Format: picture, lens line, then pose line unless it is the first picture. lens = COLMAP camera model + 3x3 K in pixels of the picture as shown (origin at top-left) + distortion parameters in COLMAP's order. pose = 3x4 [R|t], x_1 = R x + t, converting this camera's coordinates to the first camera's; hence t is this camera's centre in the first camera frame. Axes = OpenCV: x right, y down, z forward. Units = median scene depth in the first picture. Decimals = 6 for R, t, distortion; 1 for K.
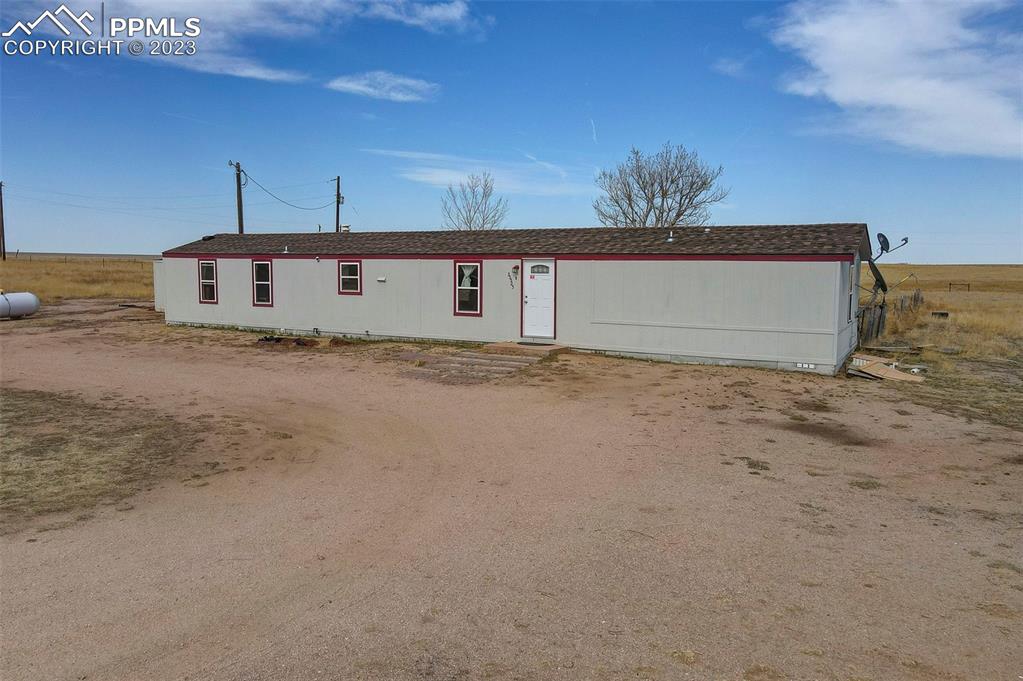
lens RADIAL K [[780.1, 0, 519.6], [0, 780.1, 306.4], [0, 0, 1]] dist [-0.004729, 0.044015]
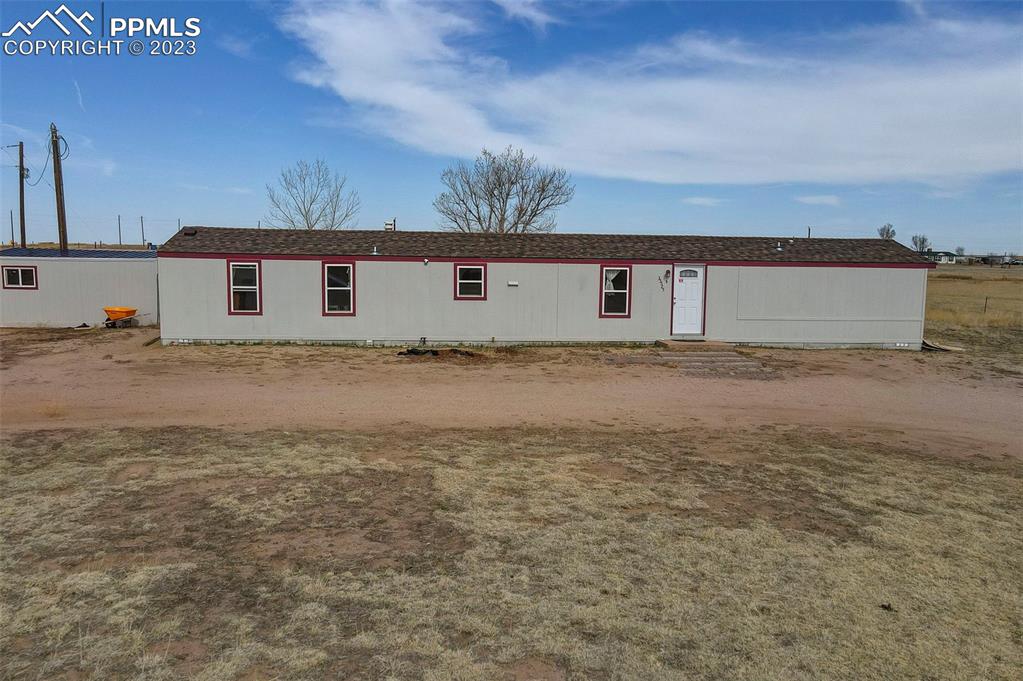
lens RADIAL K [[792.9, 0, 513.8], [0, 792.9, 304.5], [0, 0, 1]] dist [-0.038444, 0.119768]
pose [[0.823861, -0.030257, 0.565984, -0.651307], [0.022931, 0.999536, 0.020054, -0.025088], [-0.566328, -0.003543, 0.824172, 0.166037]]
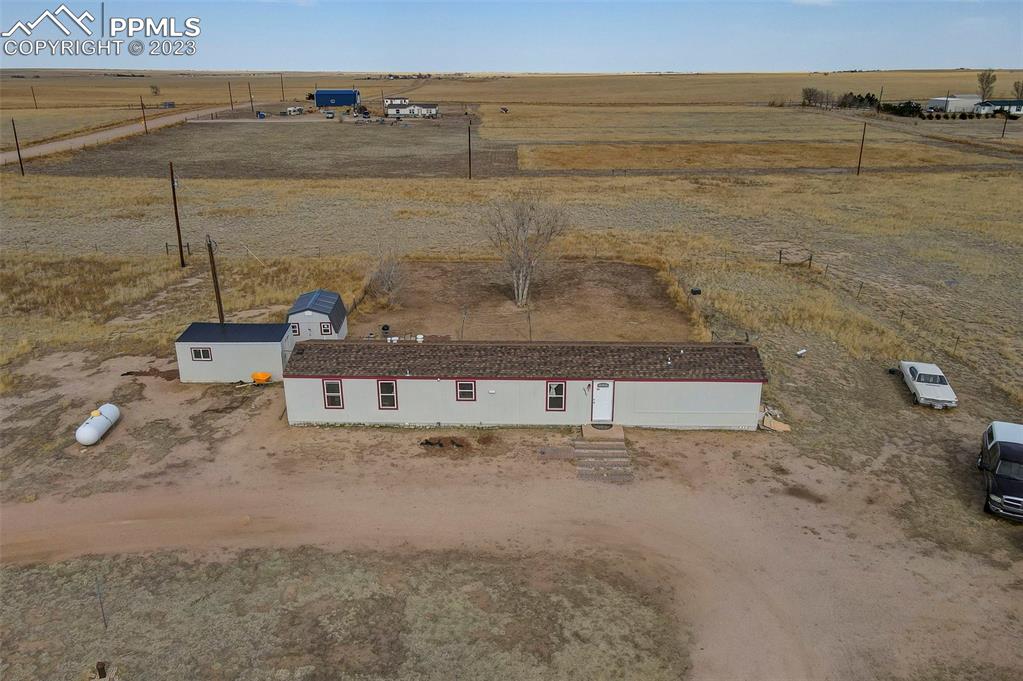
lens RADIAL K [[780.1, 0, 519.6], [0, 780.1, 306.4], [0, 0, 1]] dist [-0.004729, 0.044015]
pose [[0.883905, -0.146924, 0.443988, -0.714554], [0.029416, 0.964956, 0.260759, -0.544853], [-0.466741, -0.217426, 0.857251, -0.308771]]
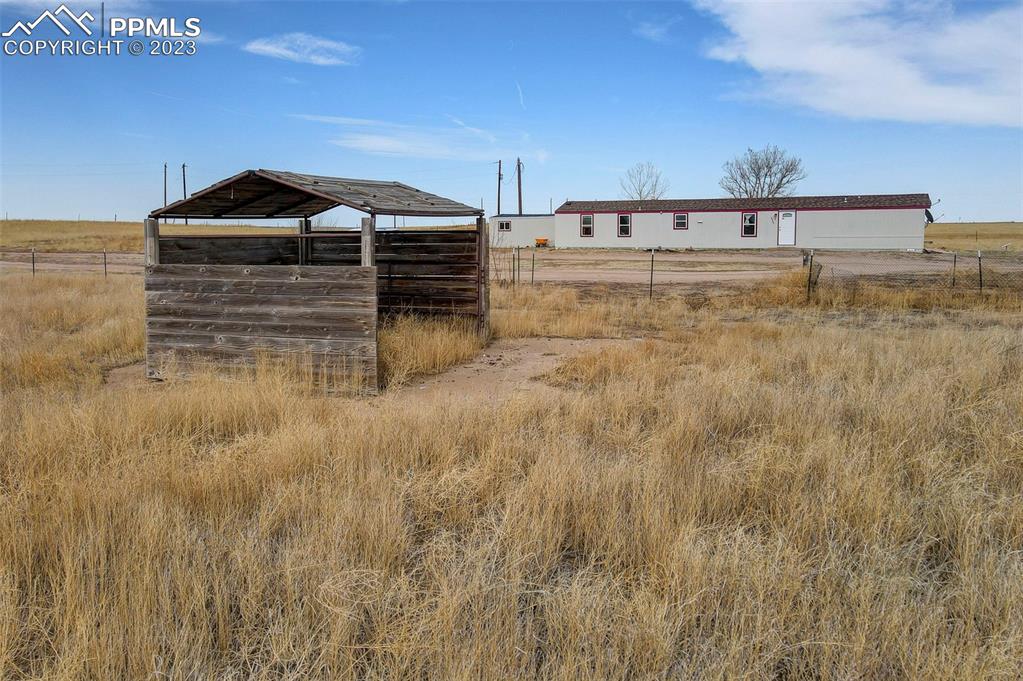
lens RADIAL K [[792.9, 0, 513.8], [0, 792.9, 304.5], [0, 0, 1]] dist [-0.038444, 0.119768]
pose [[0.995492, -0.023817, 0.091803, -0.787988], [0.020197, 0.998989, 0.040162, 0.083741], [-0.092667, -0.038127, 0.994967, -0.989268]]
